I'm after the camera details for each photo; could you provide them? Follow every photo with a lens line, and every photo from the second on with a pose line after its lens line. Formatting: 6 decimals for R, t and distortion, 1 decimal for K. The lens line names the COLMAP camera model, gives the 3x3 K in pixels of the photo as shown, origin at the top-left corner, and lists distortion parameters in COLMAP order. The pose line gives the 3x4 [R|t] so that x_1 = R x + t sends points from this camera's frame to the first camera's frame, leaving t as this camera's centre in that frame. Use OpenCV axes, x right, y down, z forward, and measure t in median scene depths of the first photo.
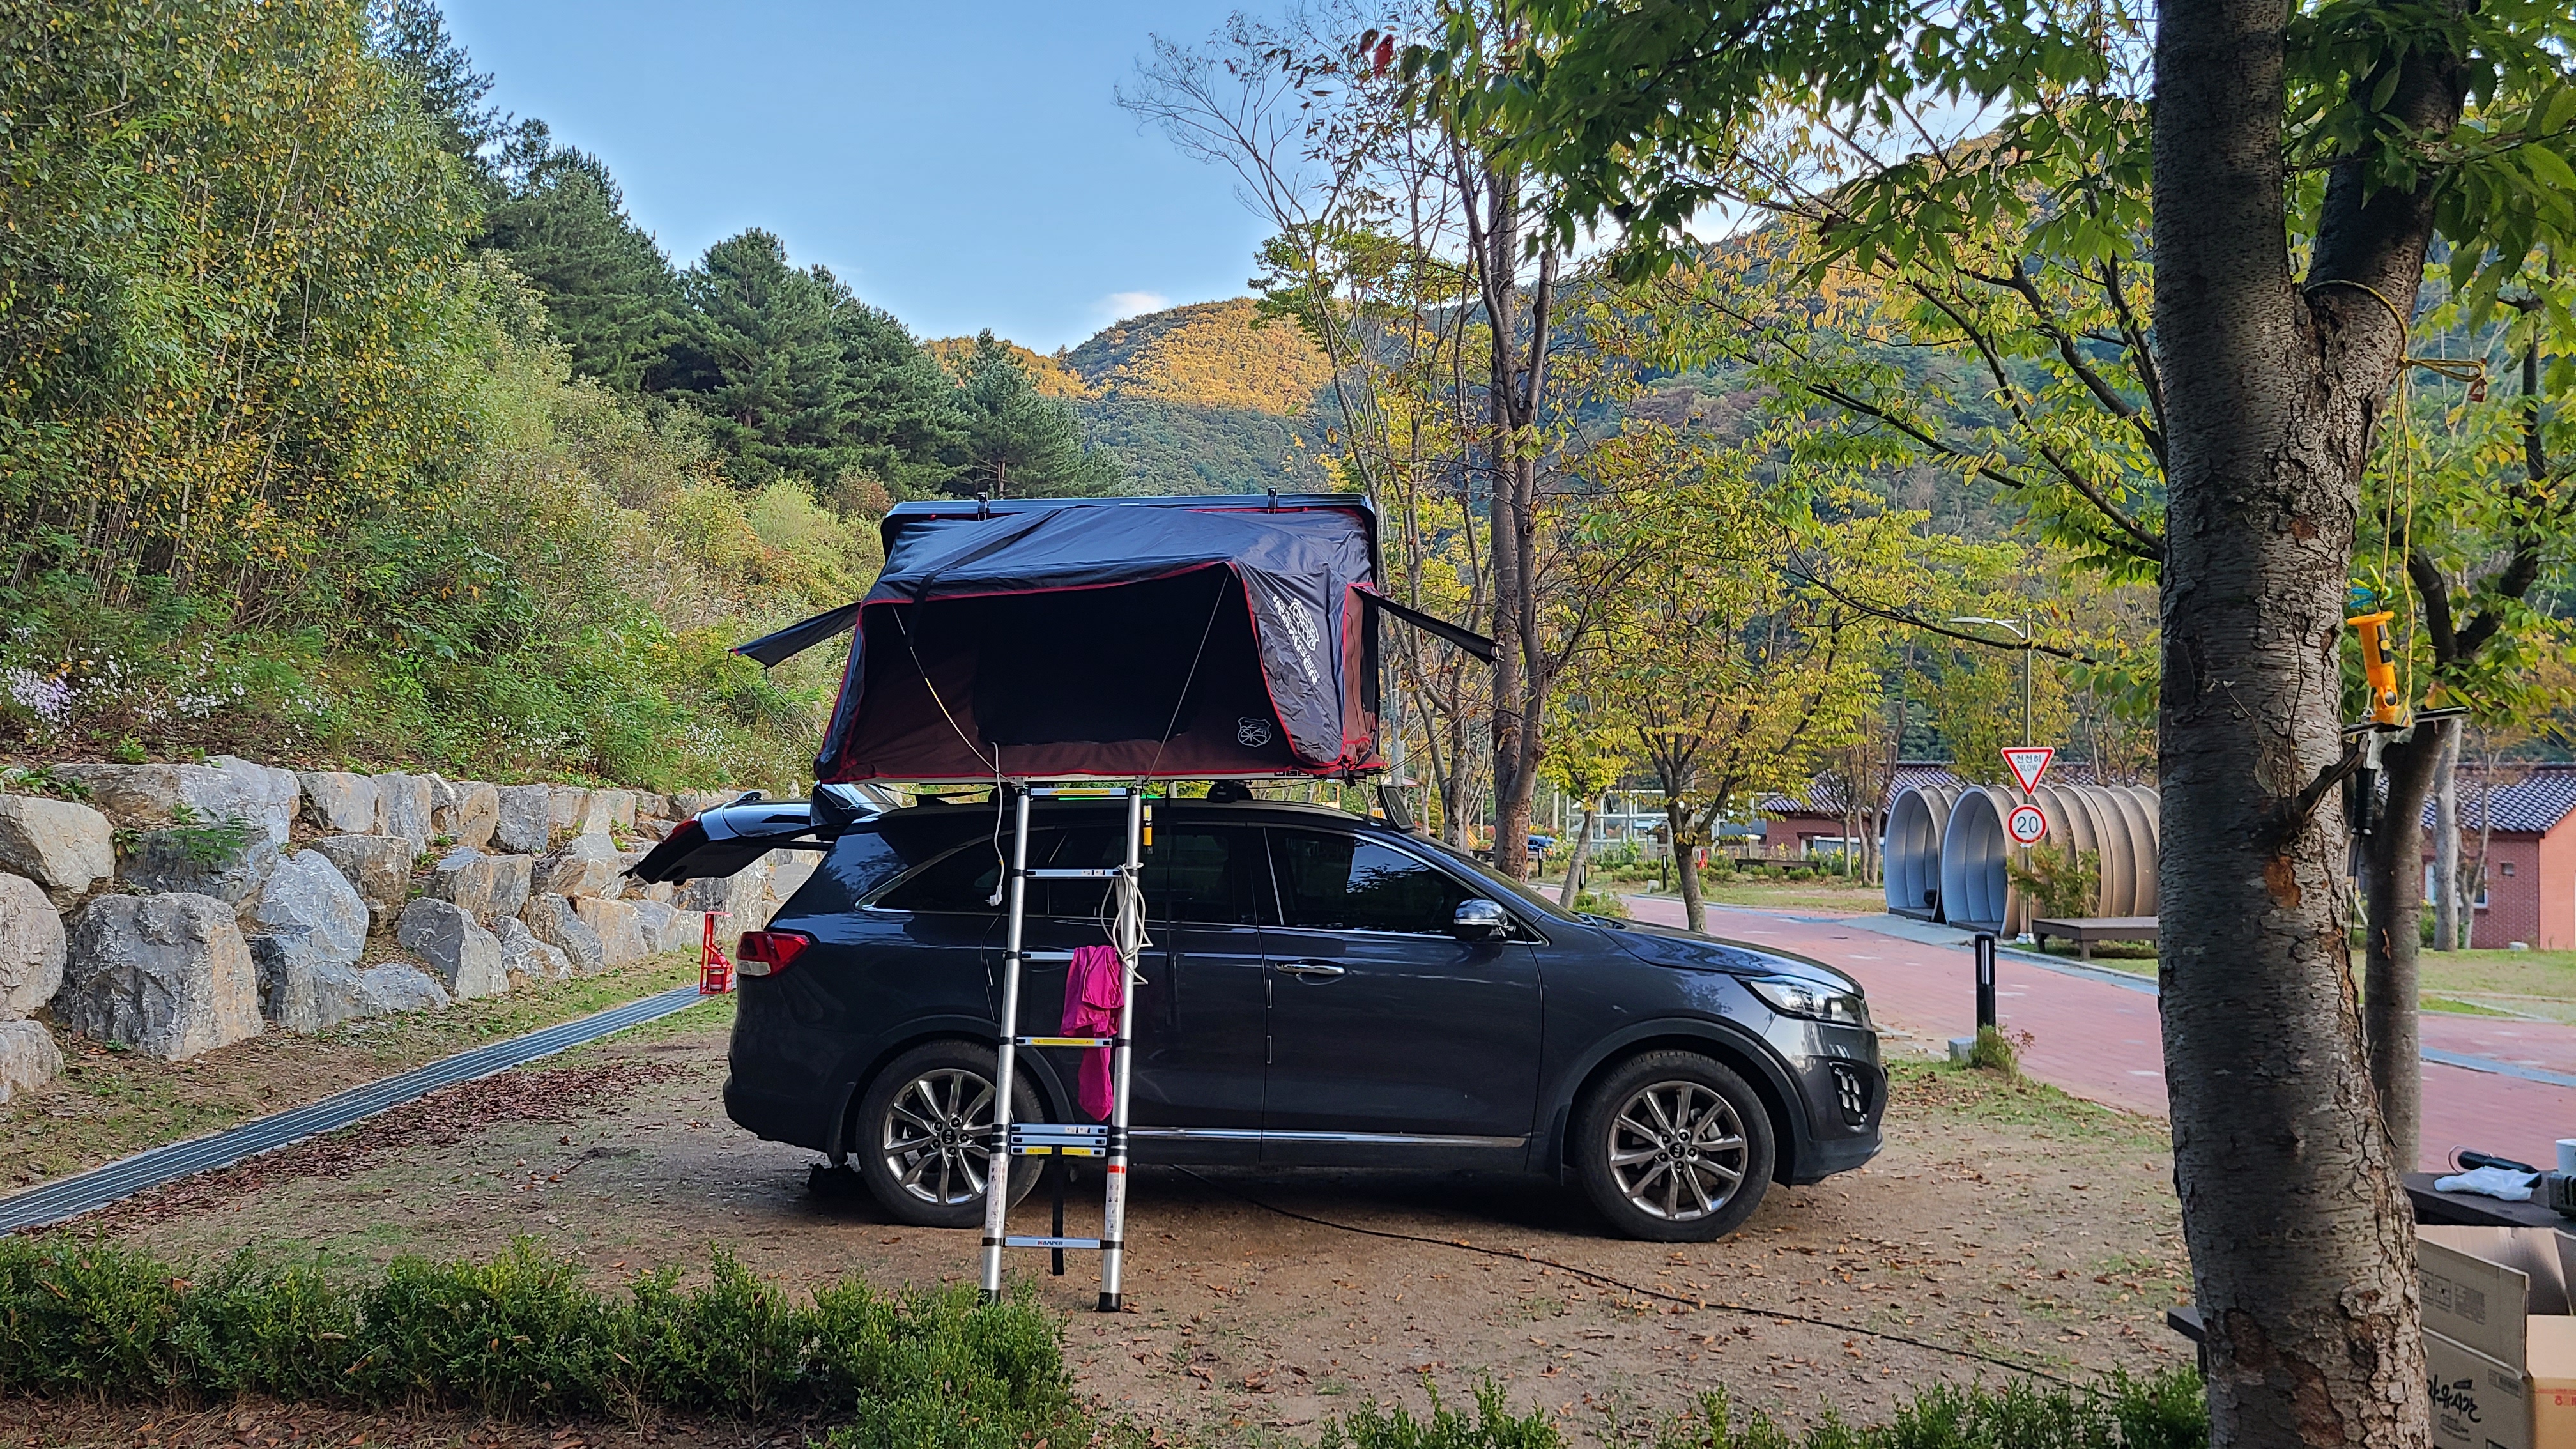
lens RADIAL K [[1951.7, 0, 1288.0], [0, 1951.7, 724.5], [0, 0, 1]] dist [0.022323, 0.001626]
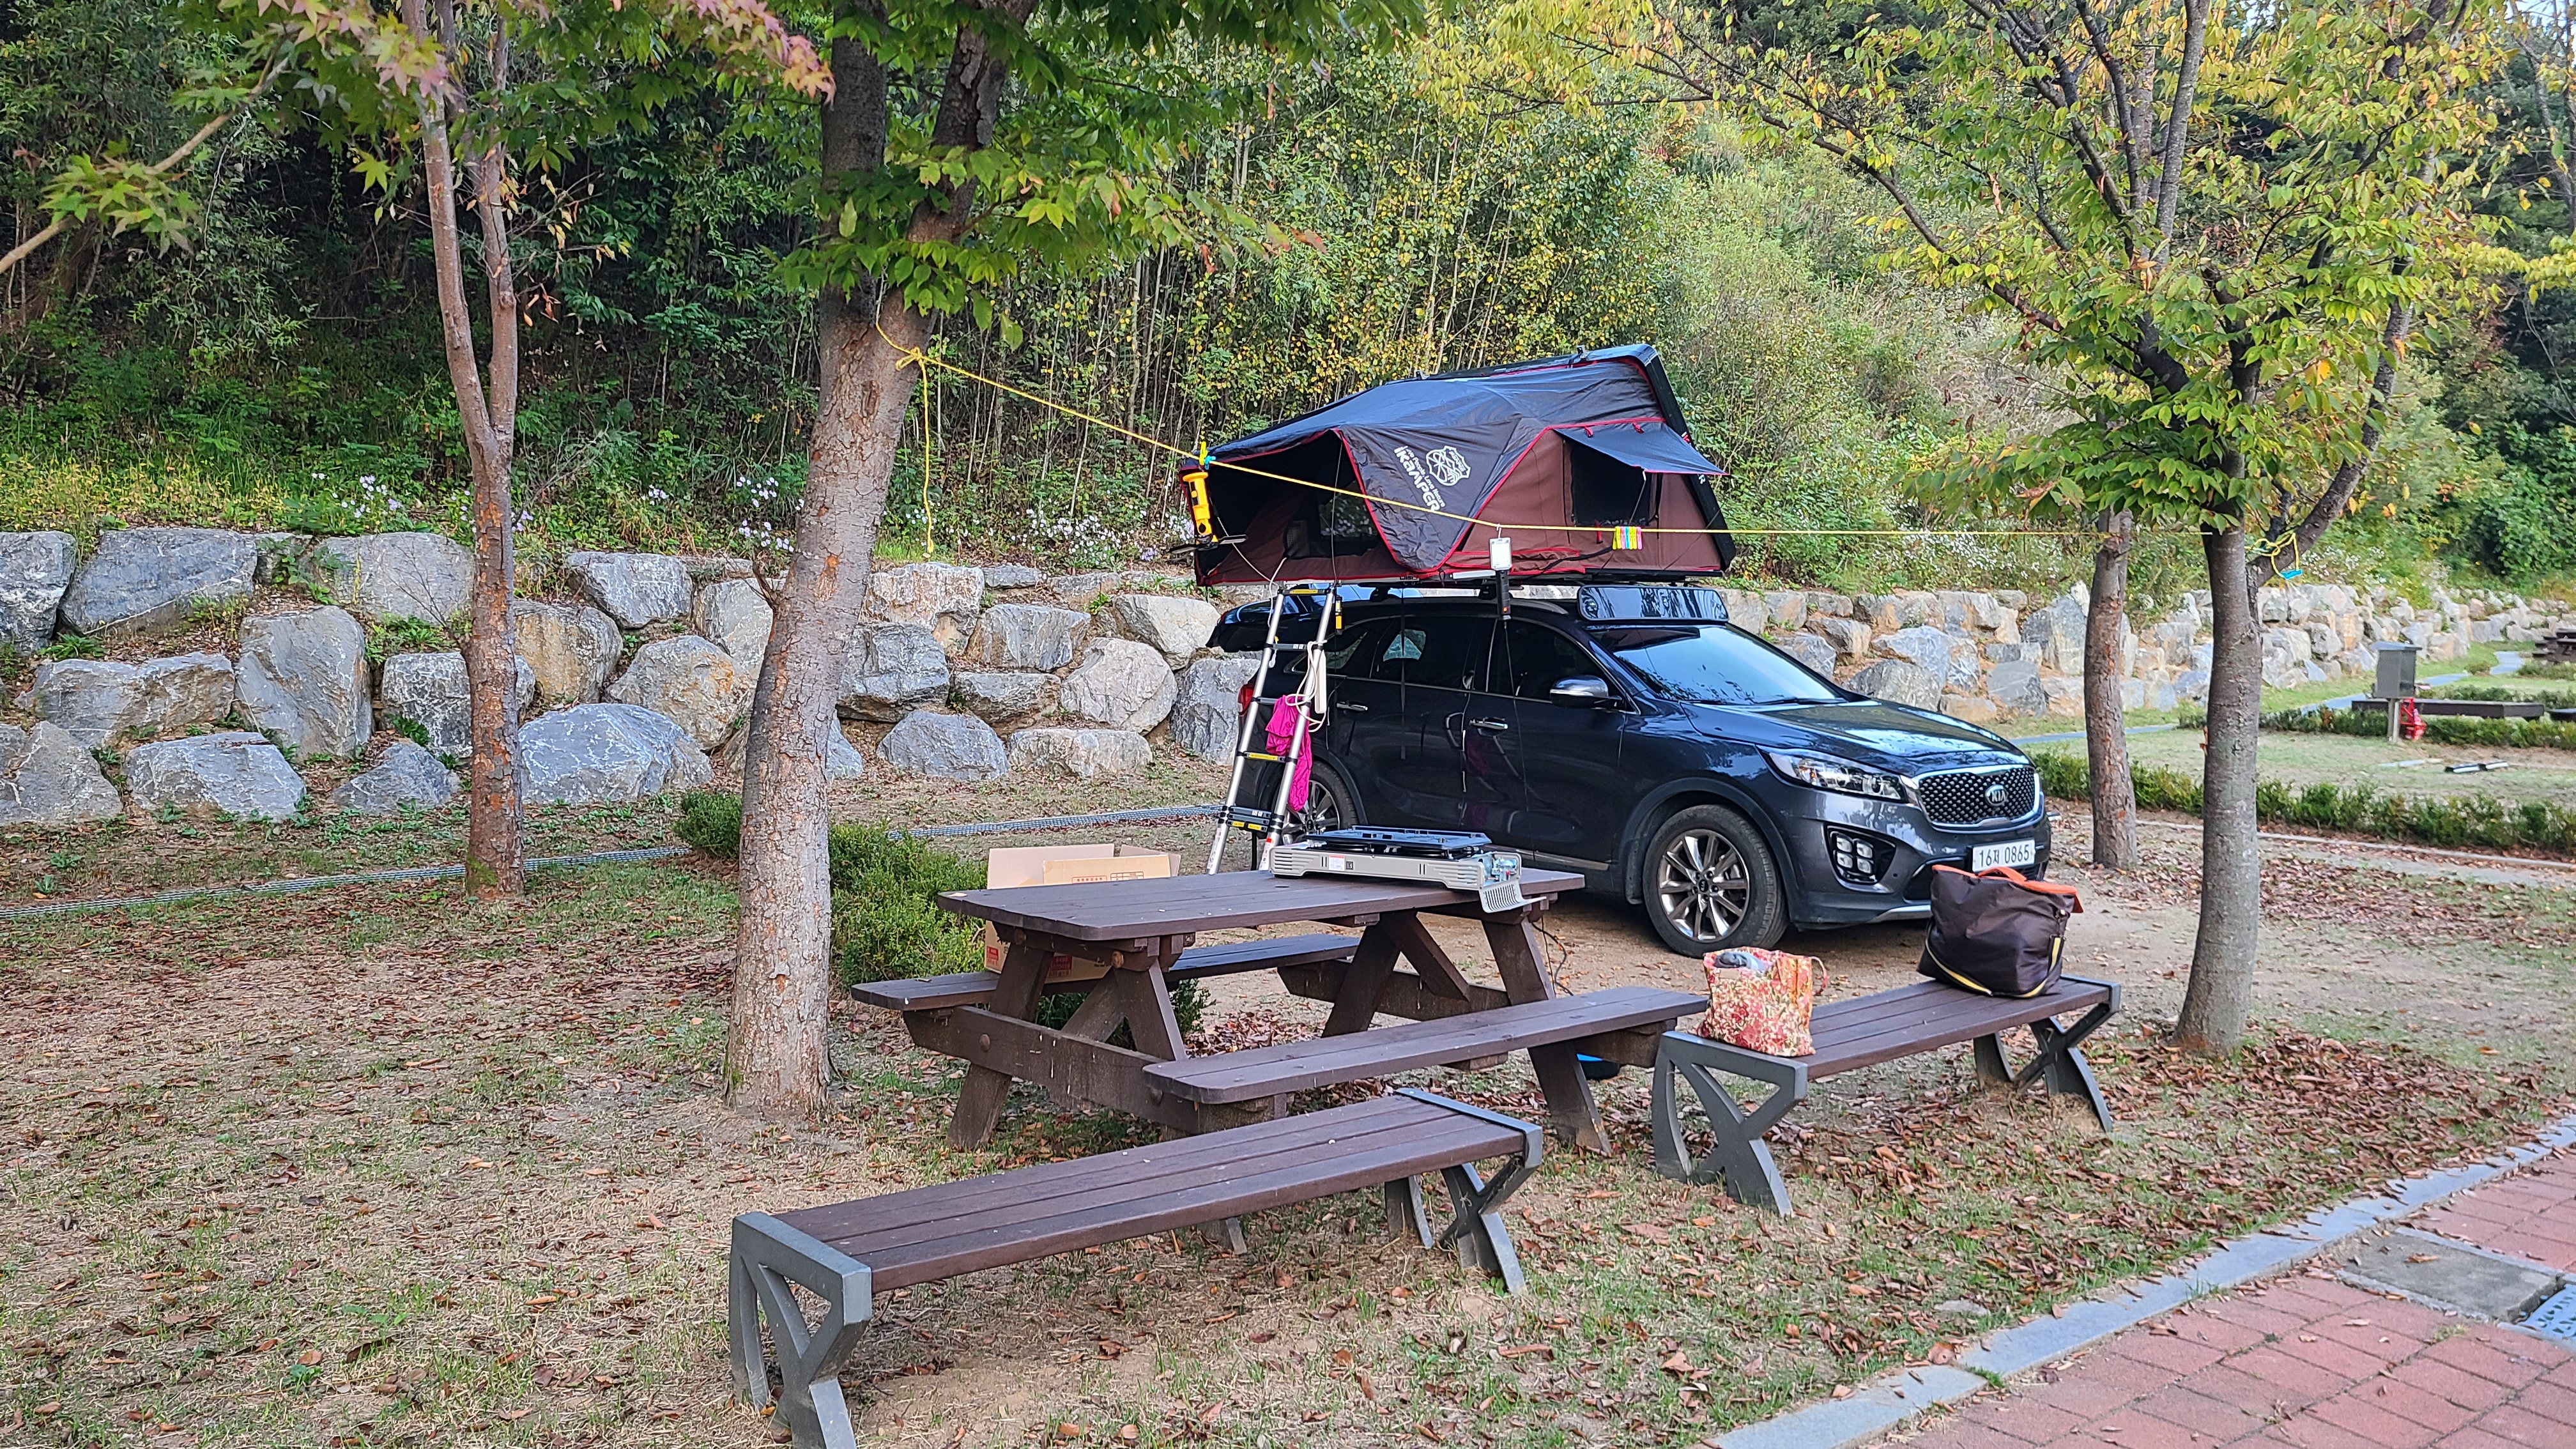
lens RADIAL K [[1951.7, 0, 1288.0], [0, 1951.7, 724.5], [0, 0, 1]] dist [0.022323, 0.001626]
pose [[0.758304, 0.056803, -0.649422, 0.804191], [0.009599, 0.995116, 0.098248, -0.010314], [0.651831, -0.080736, 0.754055, -0.116226]]
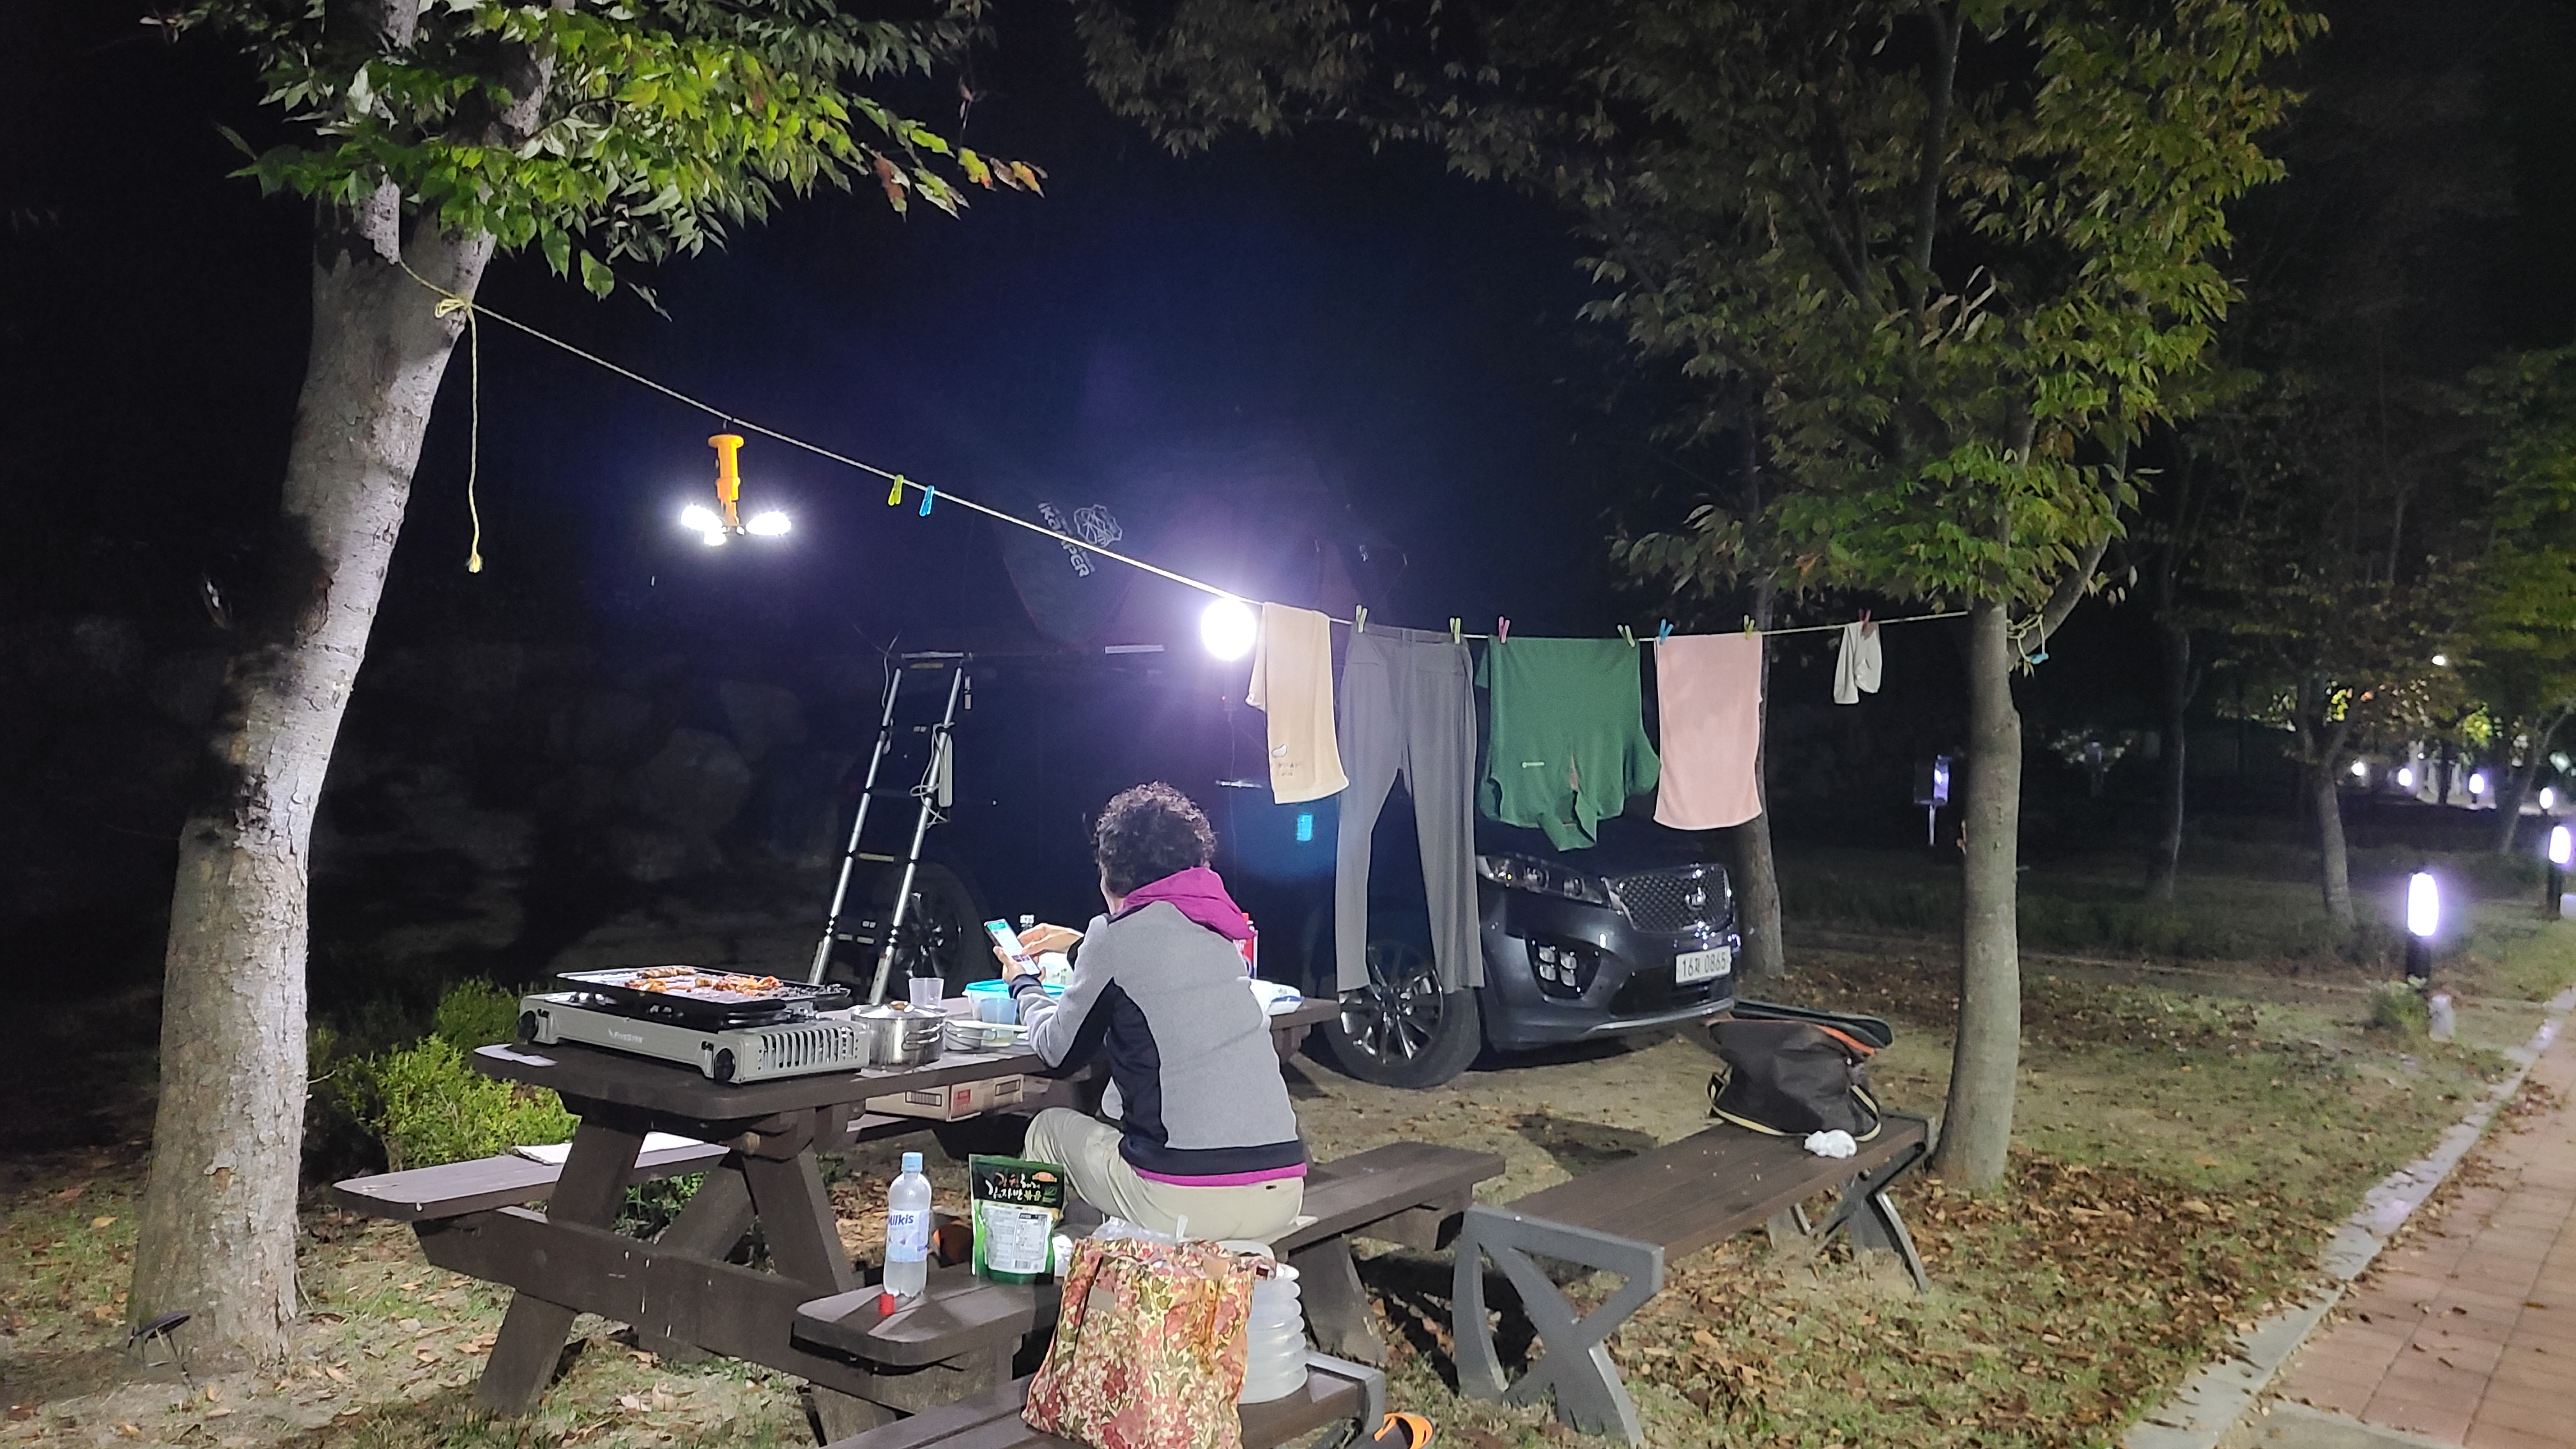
lens RADIAL K [[1951.7, 0, 1288.0], [0, 1951.7, 724.5], [0, 0, 1]] dist [0.022323, 0.001626]
pose [[0.883574, 0.034203, -0.467041, 0.658842], [-0.015711, 0.998933, 0.043433, 0.013381], [0.468028, -0.031038, 0.883168, -0.005884]]
